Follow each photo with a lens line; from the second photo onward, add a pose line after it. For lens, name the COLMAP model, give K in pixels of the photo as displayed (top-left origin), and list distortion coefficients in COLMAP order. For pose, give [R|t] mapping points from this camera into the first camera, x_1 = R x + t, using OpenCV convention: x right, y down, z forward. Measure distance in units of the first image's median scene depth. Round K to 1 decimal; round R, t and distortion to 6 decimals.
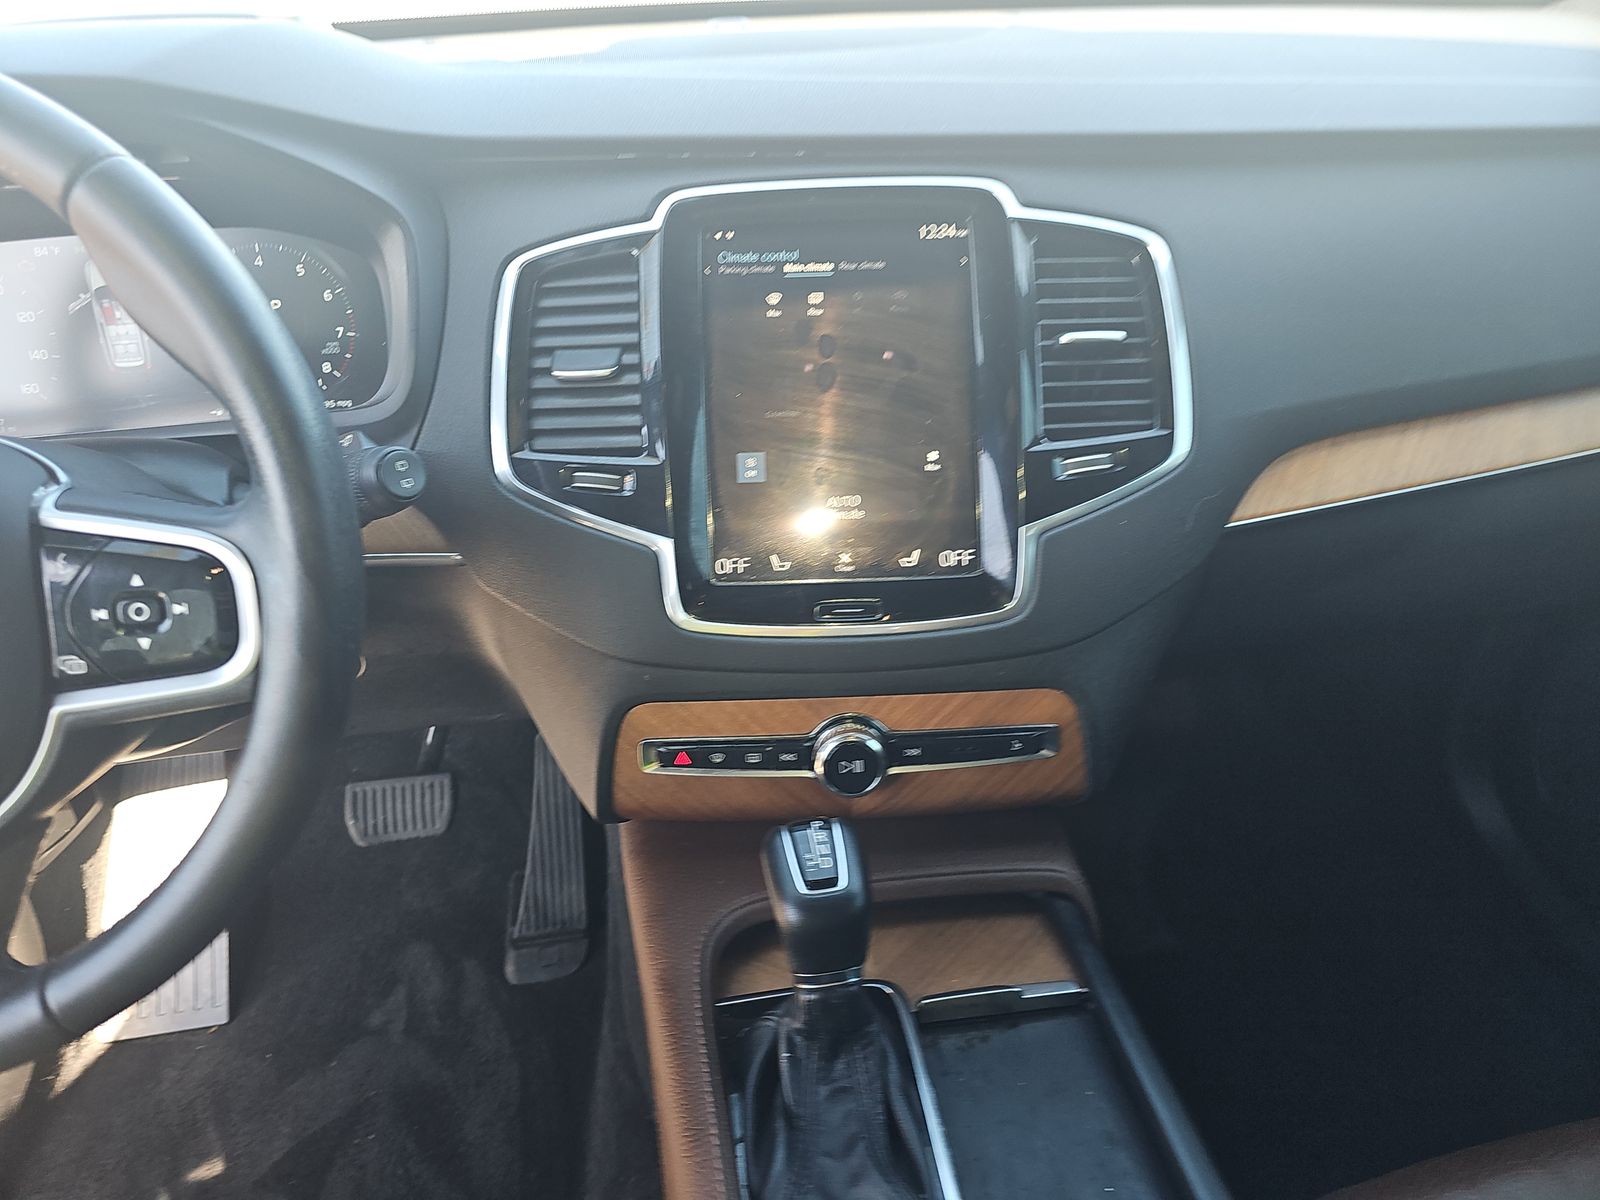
lens RADIAL K [[1033.6, 0, 727.4], [0, 1033.6, 589.3], [0, 0, 1]] dist [0.037924, -0.035362]
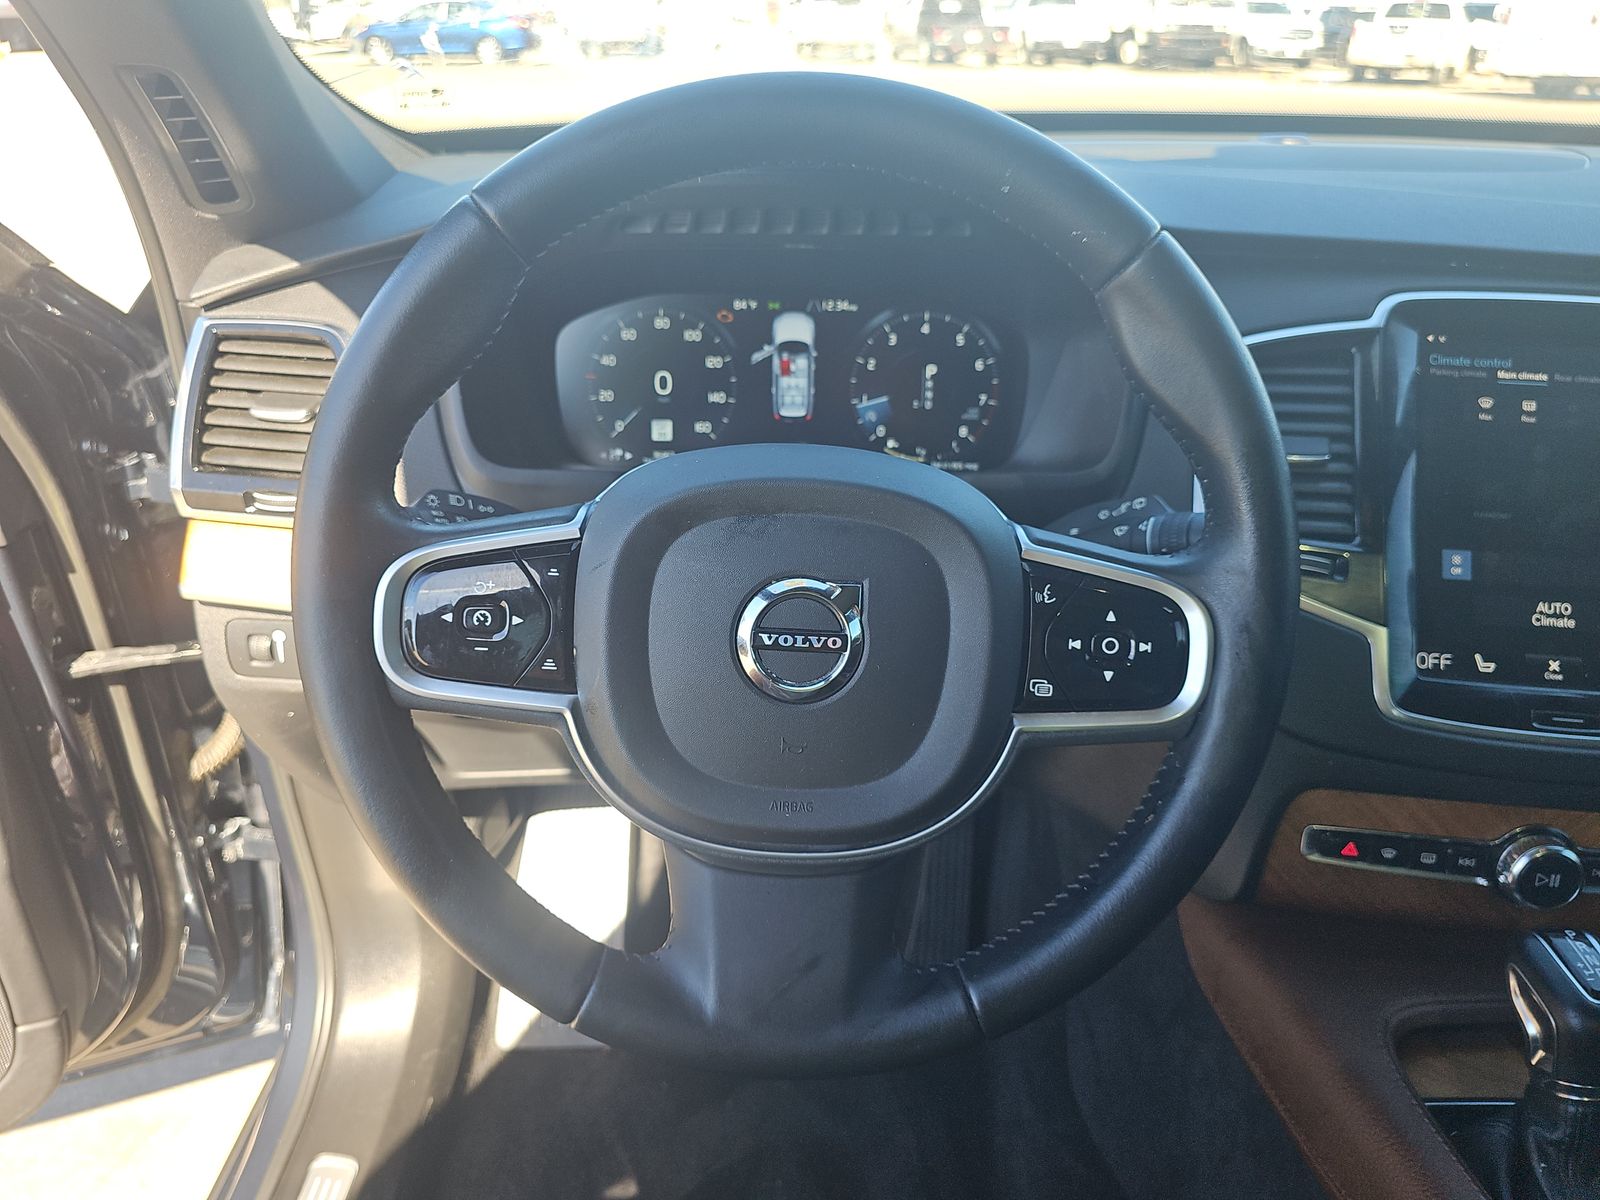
lens RADIAL K [[1033.6, 0, 799.5], [0, 1033.6, 607.9], [0, 0, 1]] dist [0.037924, -0.035362]
pose [[0.989223, 0.106142, -0.100851, -0.492695], [-0.112160, 0.992112, -0.055988, 0.049739], [0.094113, 0.066696, 0.993325, -0.060410]]
